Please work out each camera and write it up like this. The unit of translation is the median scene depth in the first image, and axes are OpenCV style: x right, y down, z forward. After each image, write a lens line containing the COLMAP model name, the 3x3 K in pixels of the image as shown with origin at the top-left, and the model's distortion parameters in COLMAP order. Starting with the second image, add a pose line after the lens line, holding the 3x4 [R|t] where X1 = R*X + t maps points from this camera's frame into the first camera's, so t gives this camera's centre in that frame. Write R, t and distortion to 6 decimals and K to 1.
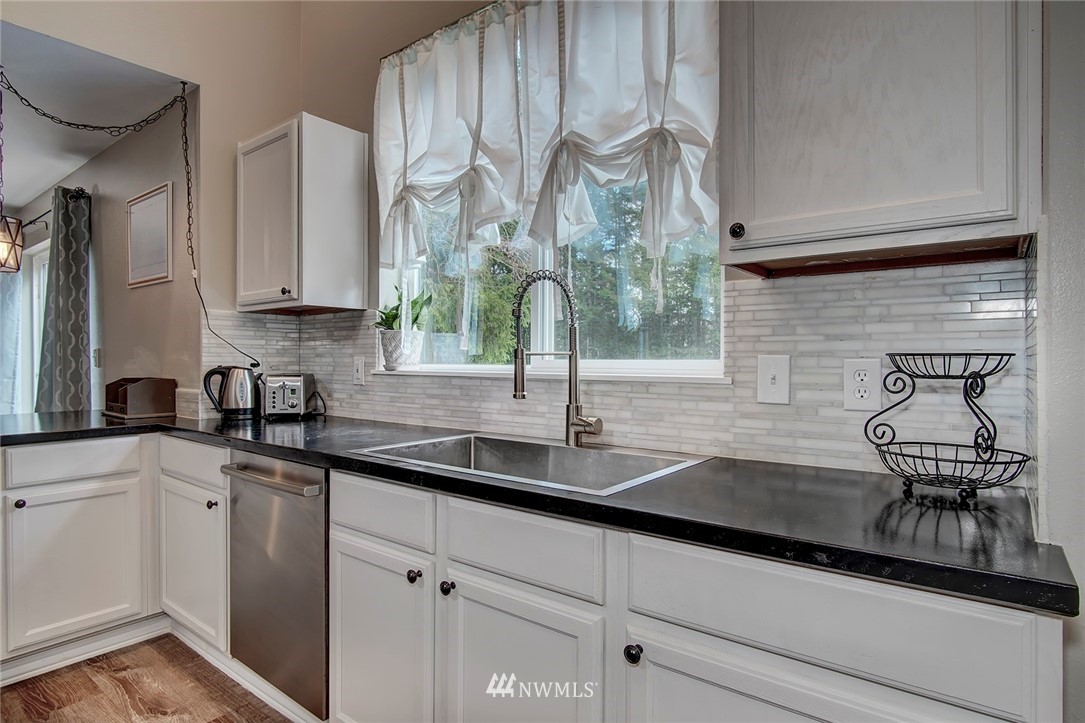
lens RADIAL K [[581.5, 0, 534.3], [0, 581.5, 362.7], [0, 0, 1]] dist [-0.026824, 0.001827]
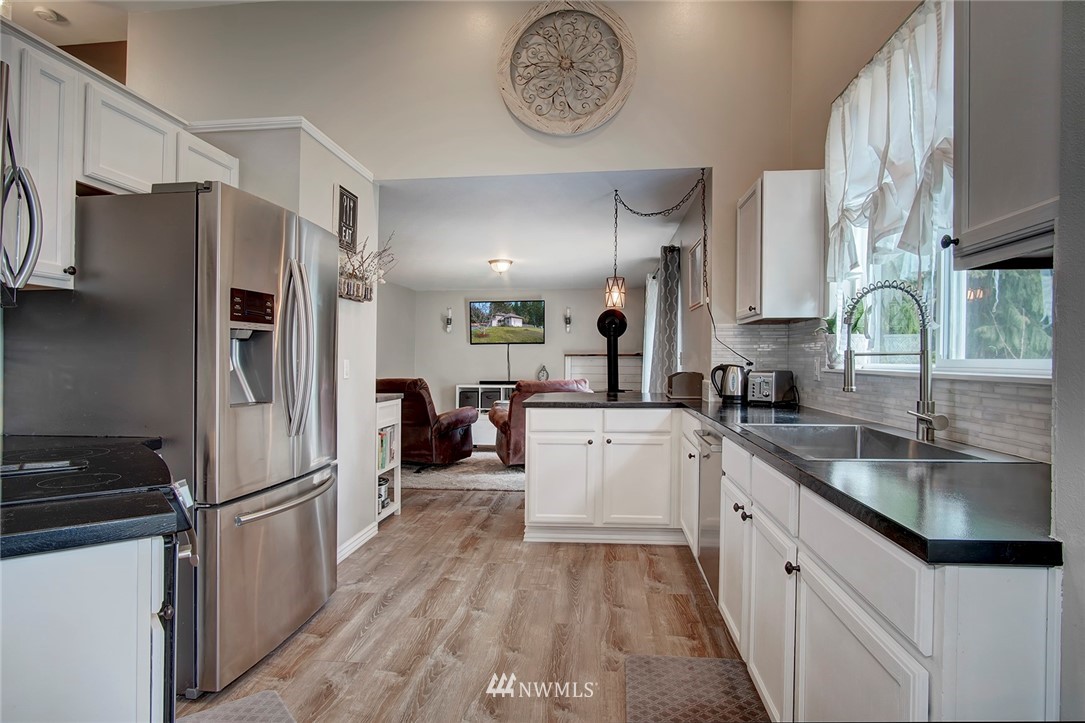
lens RADIAL K [[572.2, 0, 543.5], [0, 572.2, 328.3], [0, 0, 1]] dist [-0.025719, 0.000116]
pose [[0.529304, -0.048341, -0.847054, 0.411554], [-0.001702, 0.998313, -0.058037, -0.000354], [0.848431, 0.032160, 0.528329, -0.103903]]
